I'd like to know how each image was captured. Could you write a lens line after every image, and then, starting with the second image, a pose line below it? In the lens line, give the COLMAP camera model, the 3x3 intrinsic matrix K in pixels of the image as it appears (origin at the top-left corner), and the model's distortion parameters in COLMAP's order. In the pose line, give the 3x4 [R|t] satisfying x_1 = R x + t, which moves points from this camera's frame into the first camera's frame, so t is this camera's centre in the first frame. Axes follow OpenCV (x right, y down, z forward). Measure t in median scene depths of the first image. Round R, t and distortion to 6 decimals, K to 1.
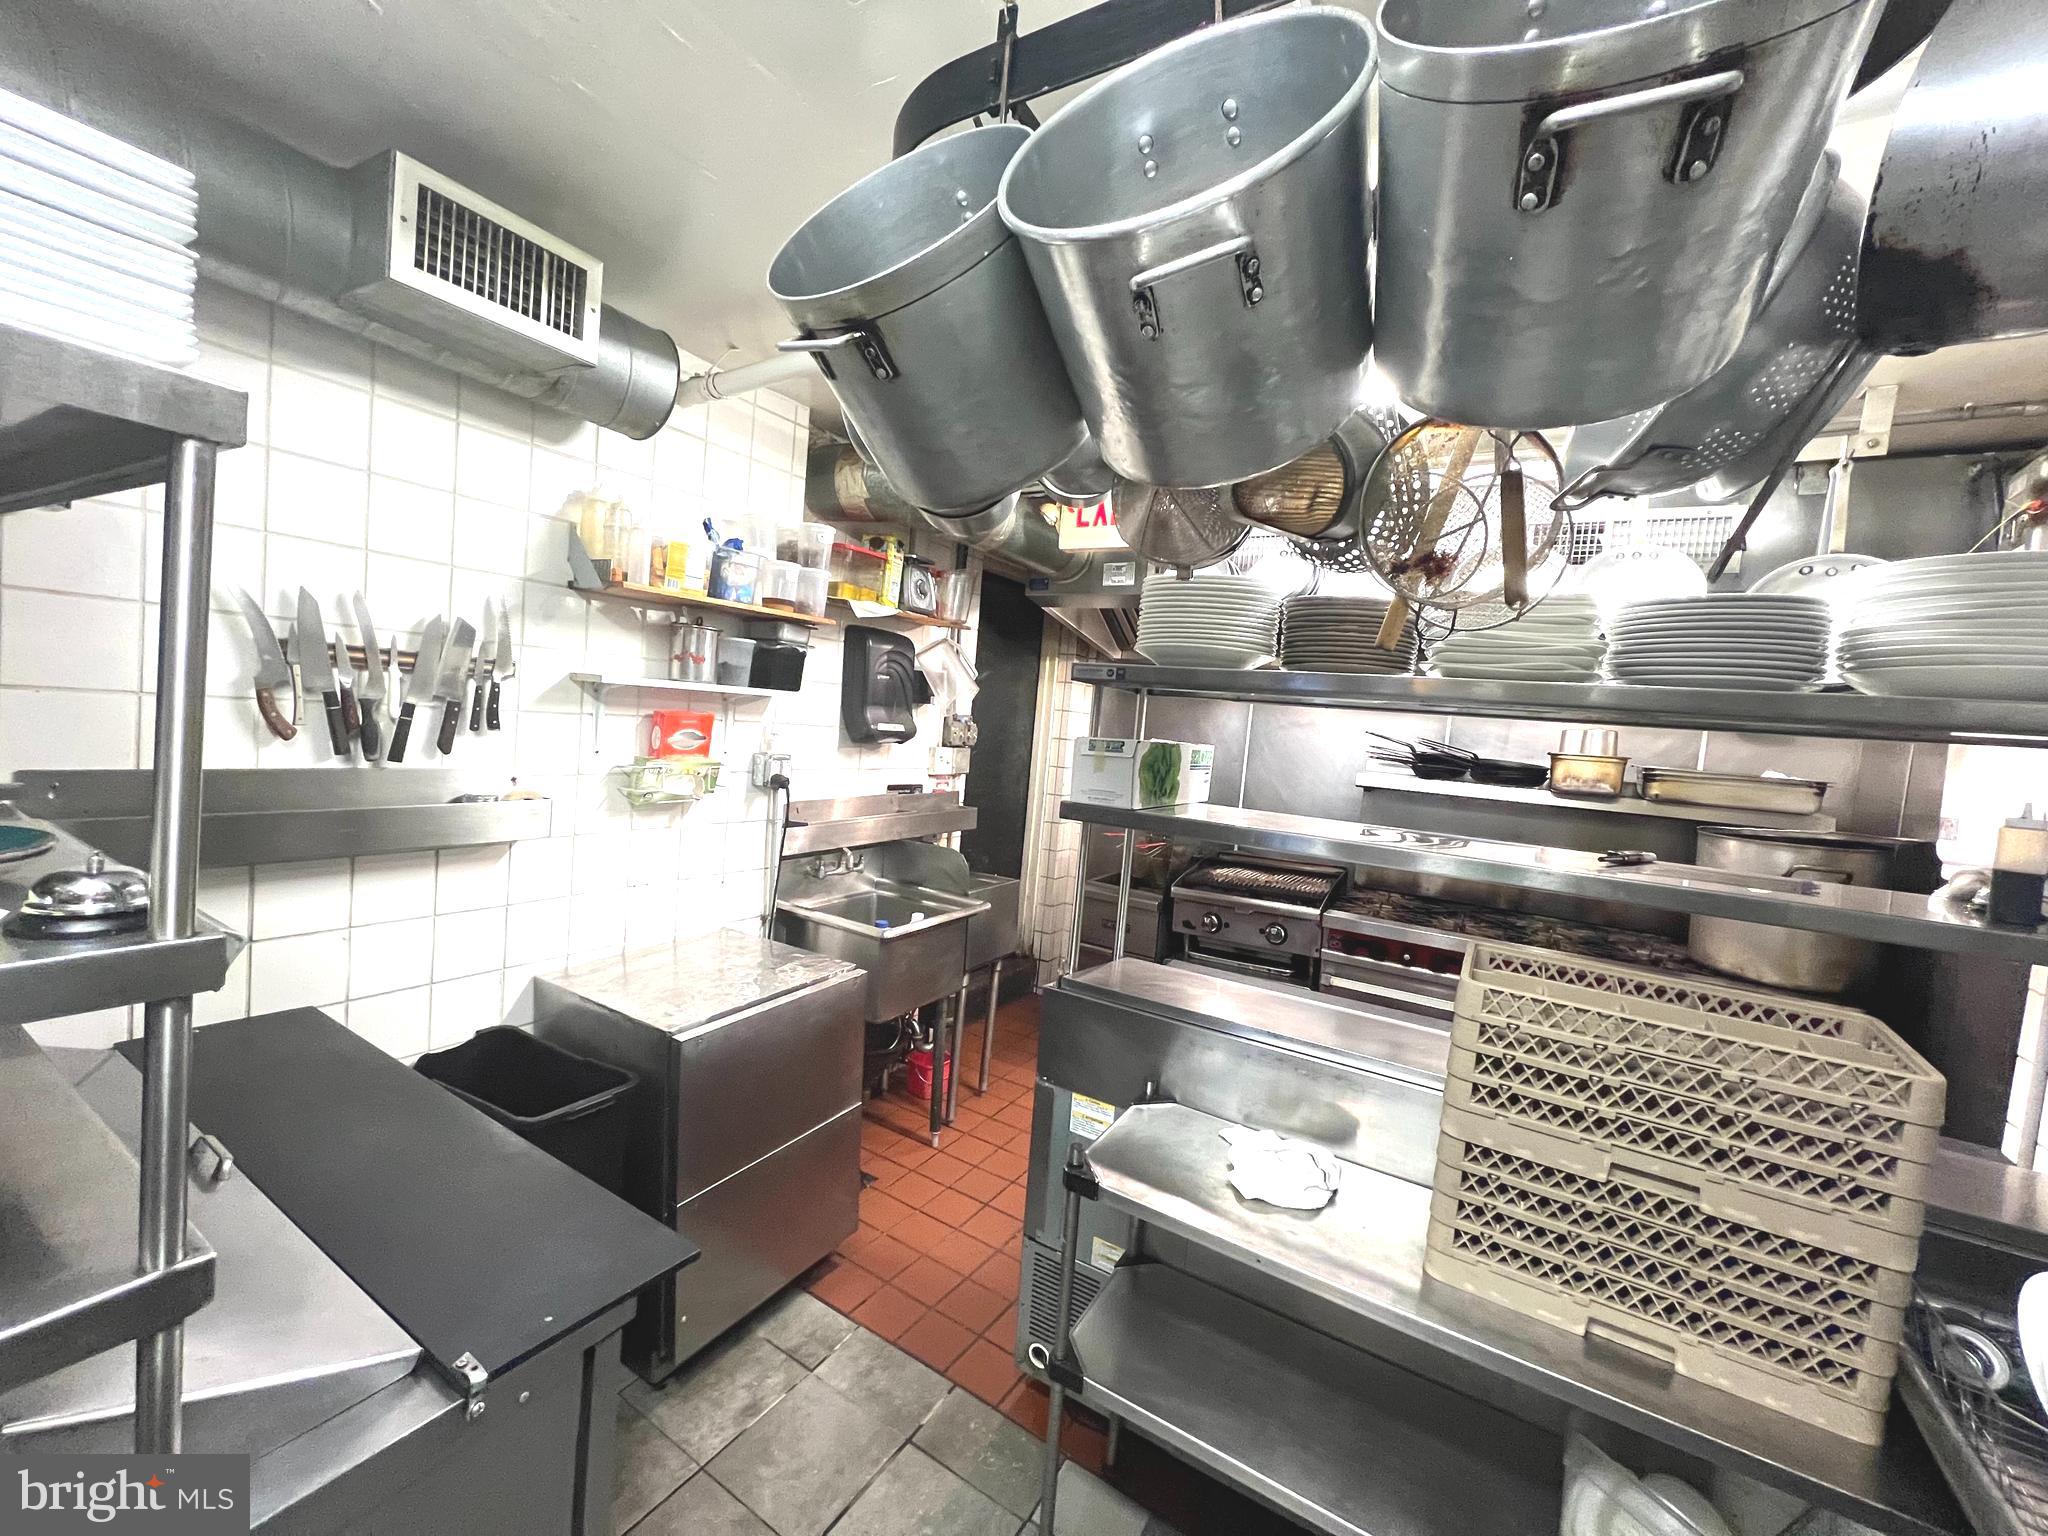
lens RADIAL K [[818.0, 0, 1018.1], [0, 818.0, 764.6], [0, 0, 1]] dist [-0.001834, 0.000701]
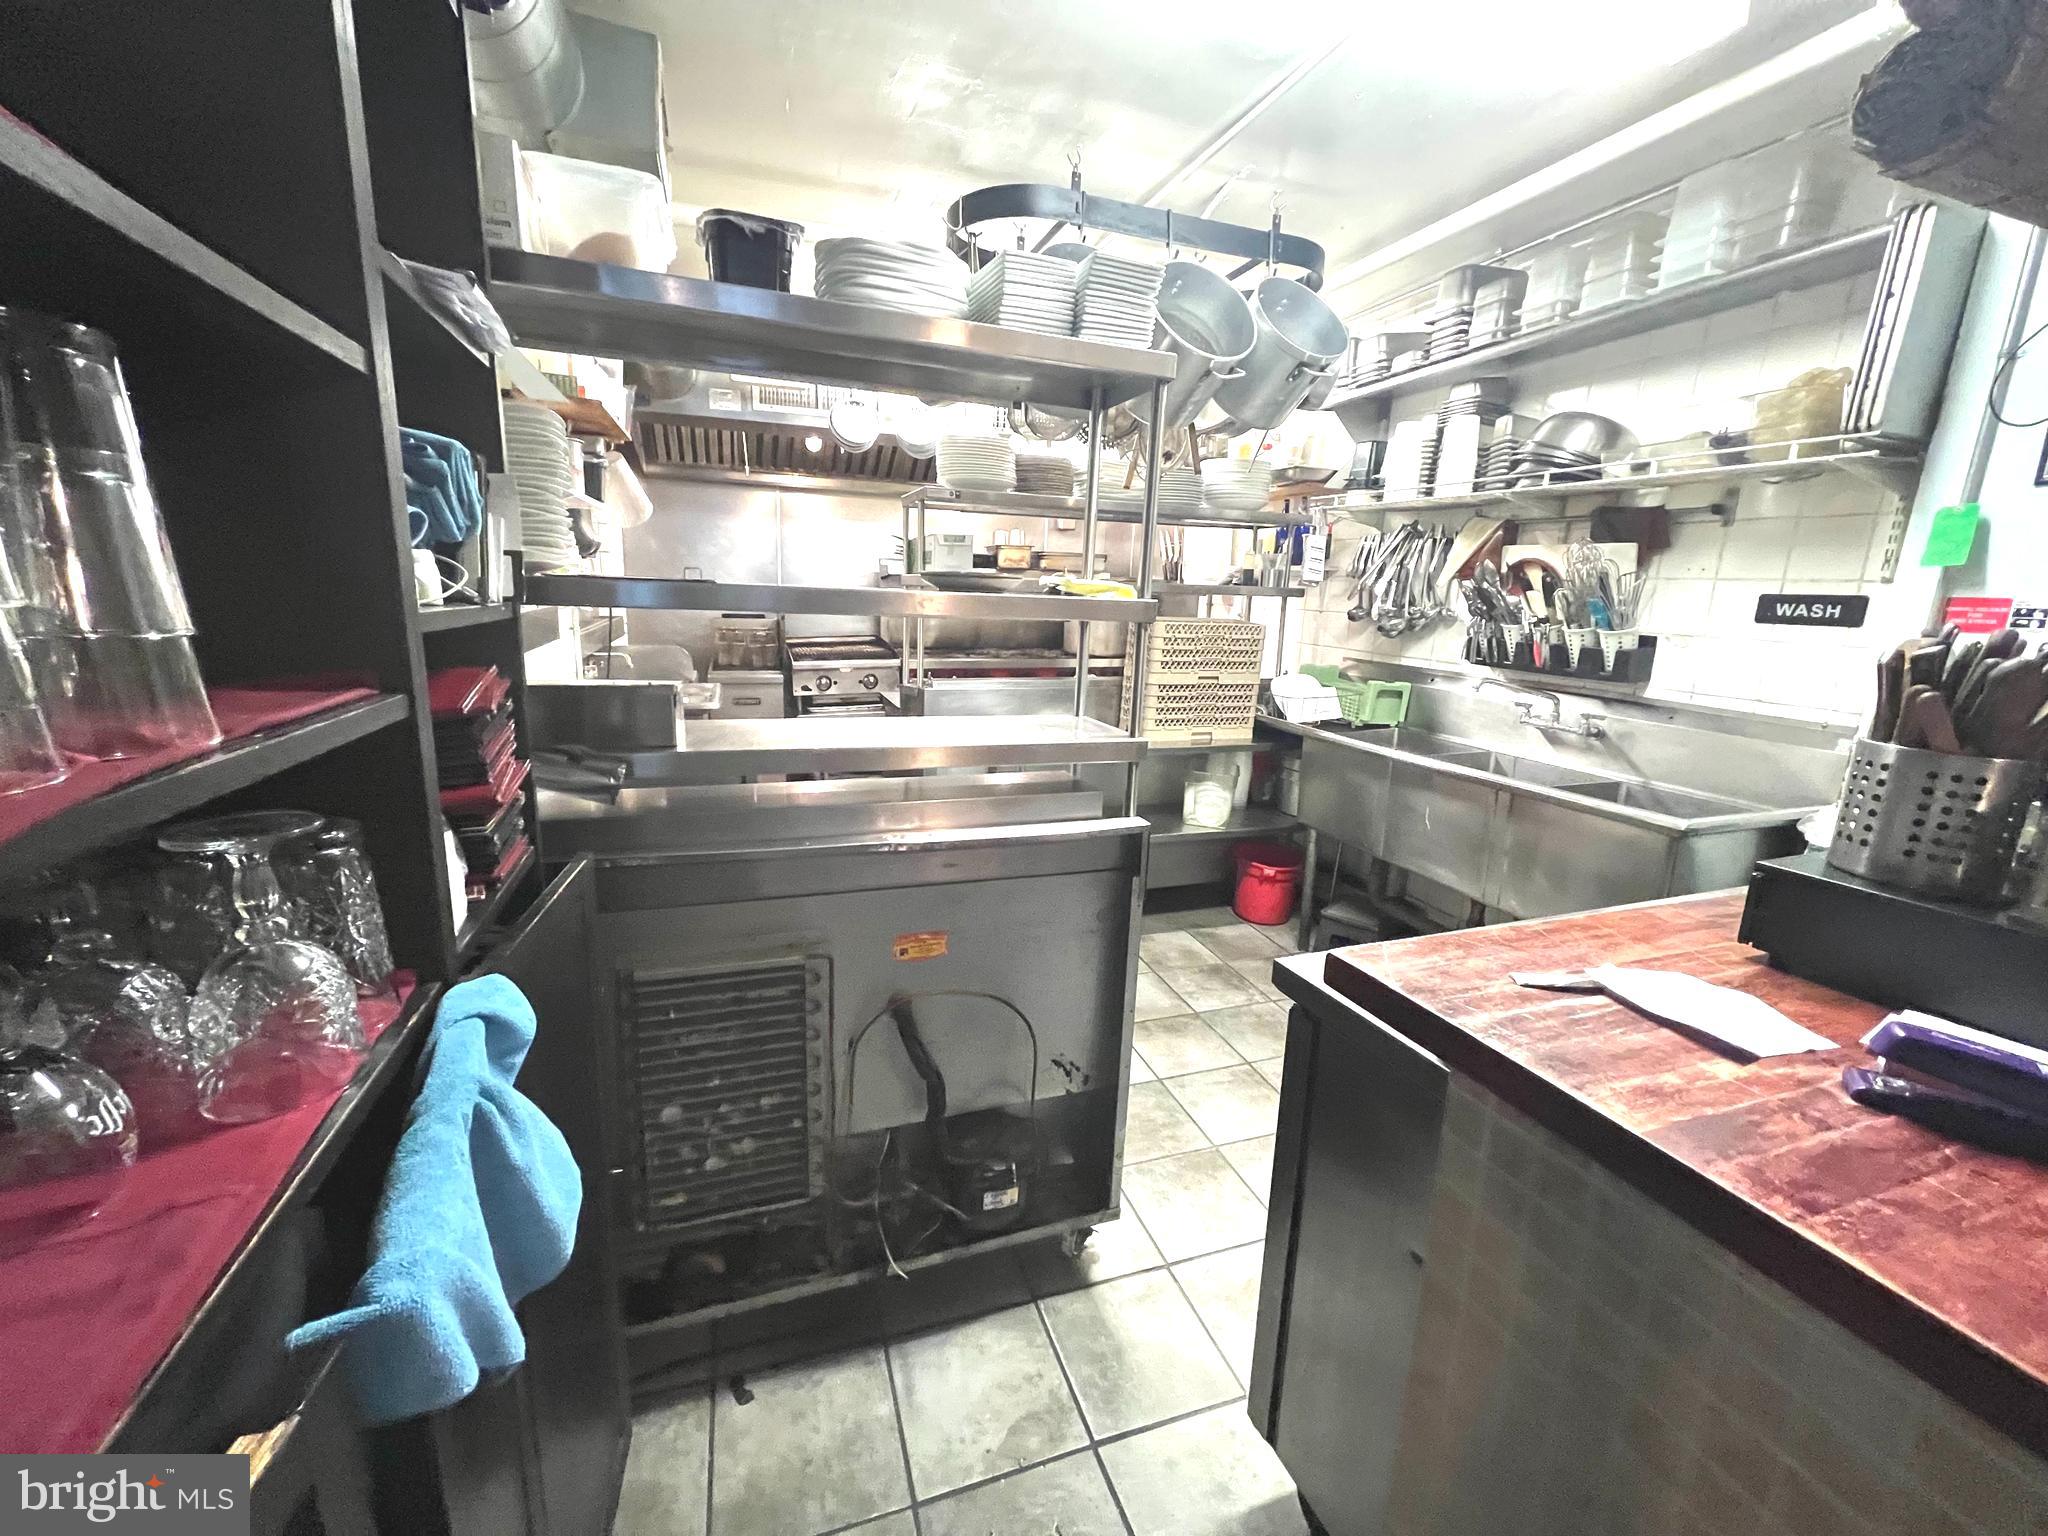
lens RADIAL K [[818.0, 0, 1018.1], [0, 818.0, 764.6], [0, 0, 1]] dist [-0.001834, 0.000701]
pose [[0.632472, -0.226948, 0.740590, -0.615666], [0.061355, 0.967789, 0.244173, 0.012950], [-0.772149, -0.108993, 0.626024, -0.117215]]
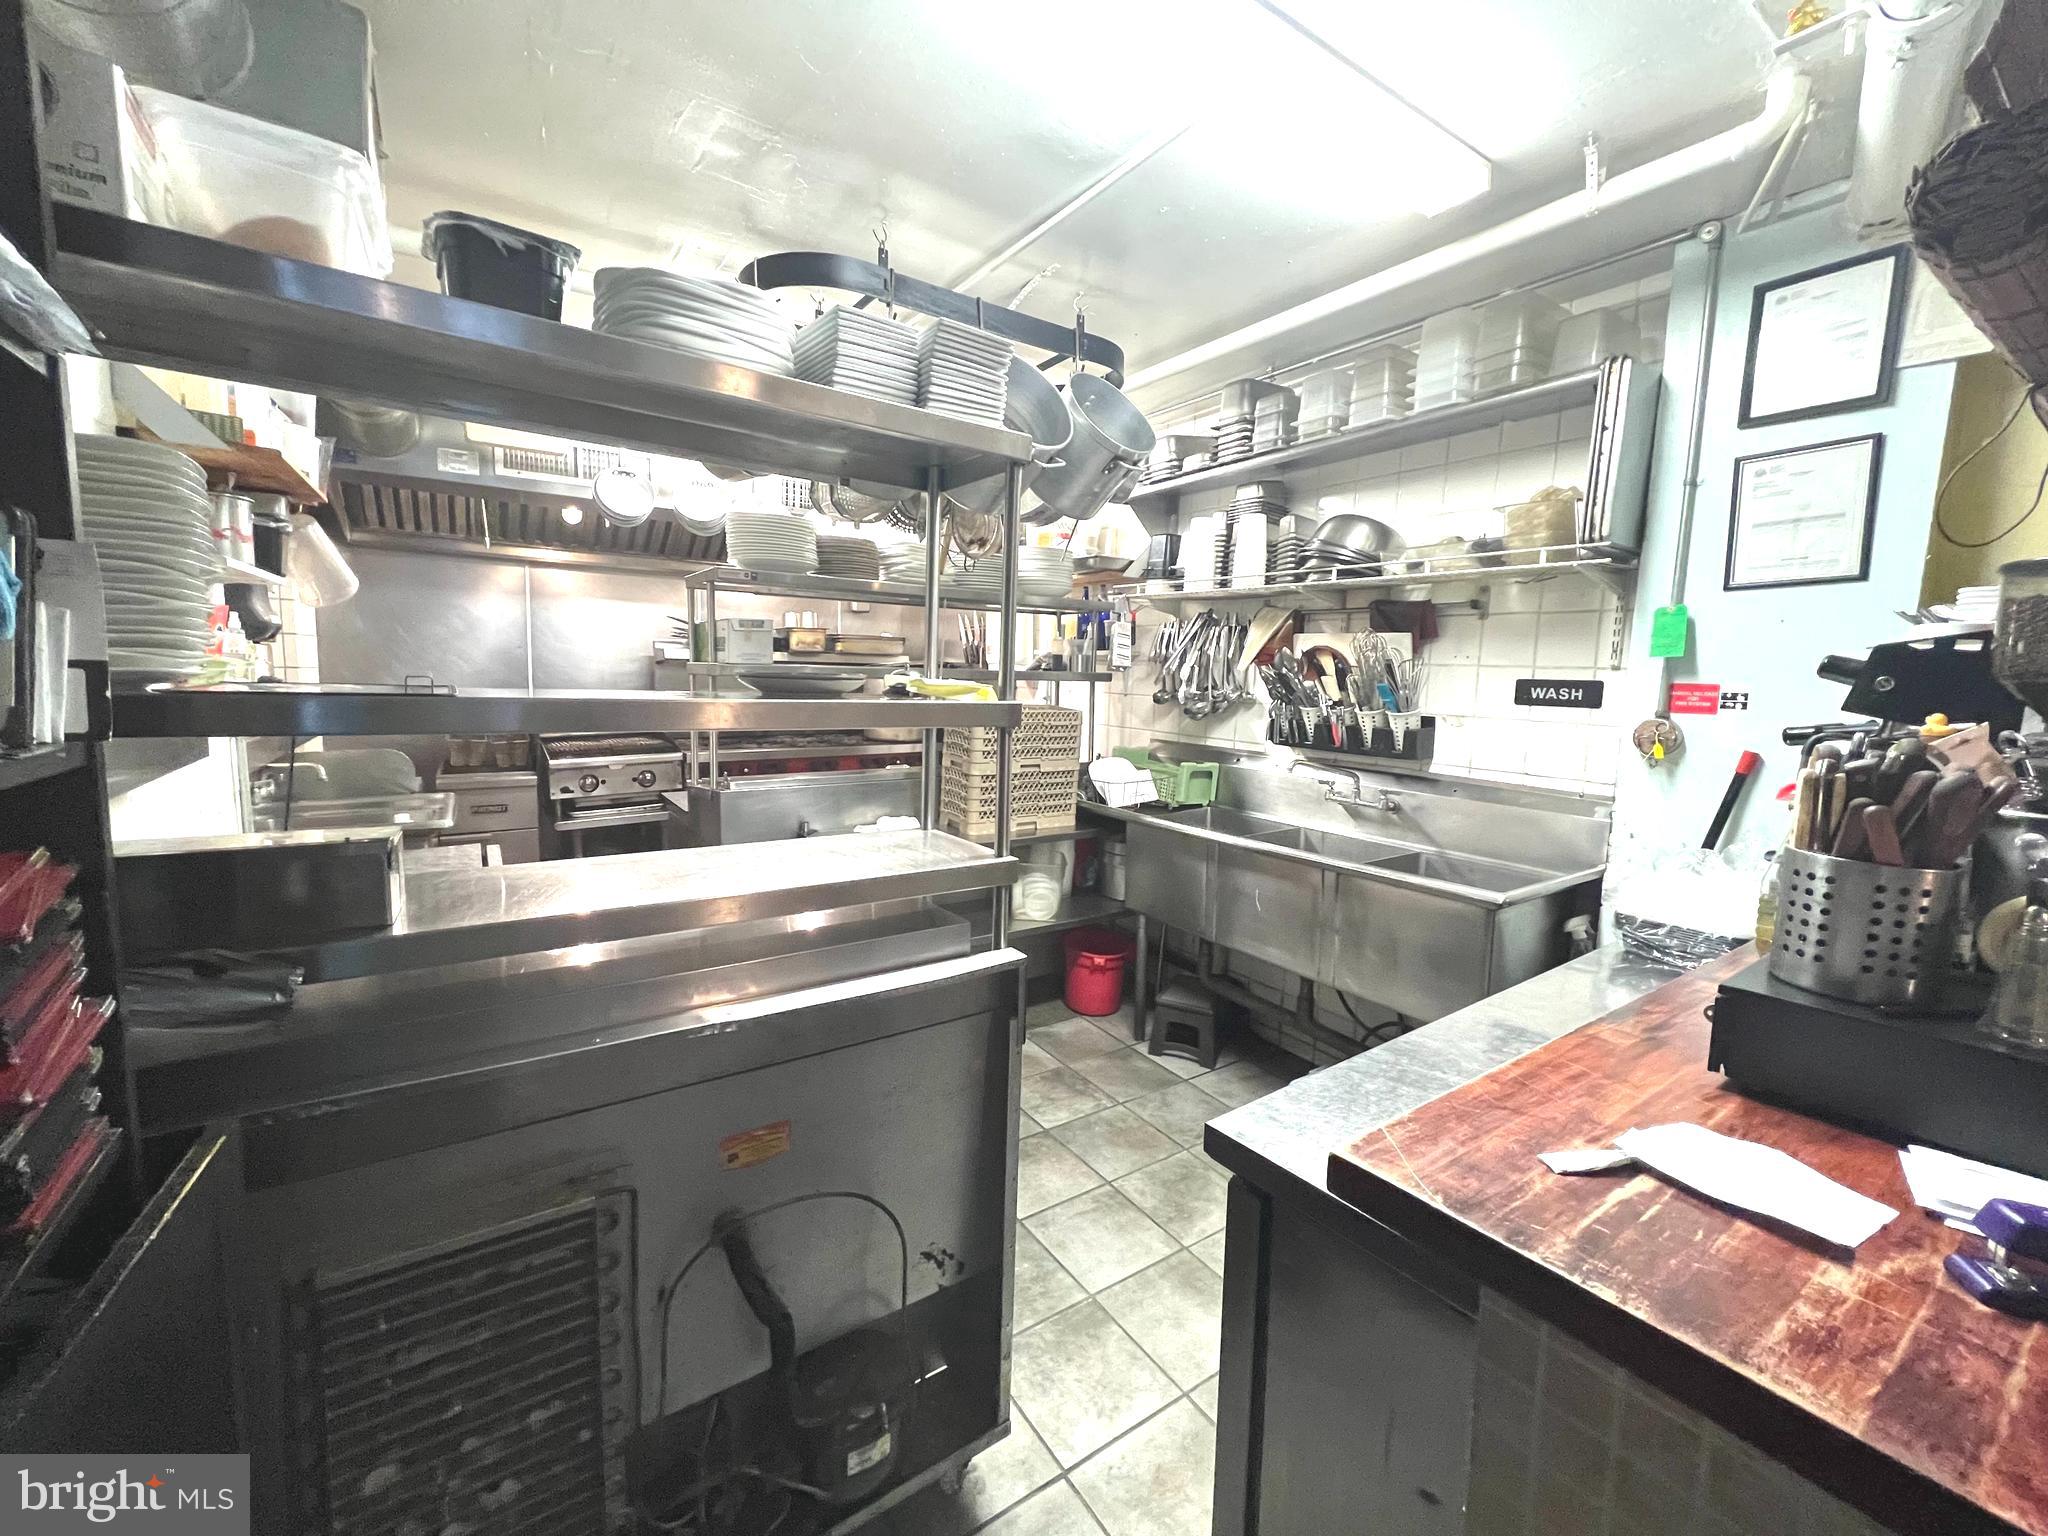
lens RADIAL K [[818.0, 0, 1018.1], [0, 818.0, 764.6], [0, 0, 1]] dist [-0.001834, 0.000701]
pose [[0.409991, -0.178044, 0.894543, -0.577242], [0.057001, 0.983847, 0.169694, 0.002617], [-0.910307, -0.018583, 0.413517, -0.049898]]
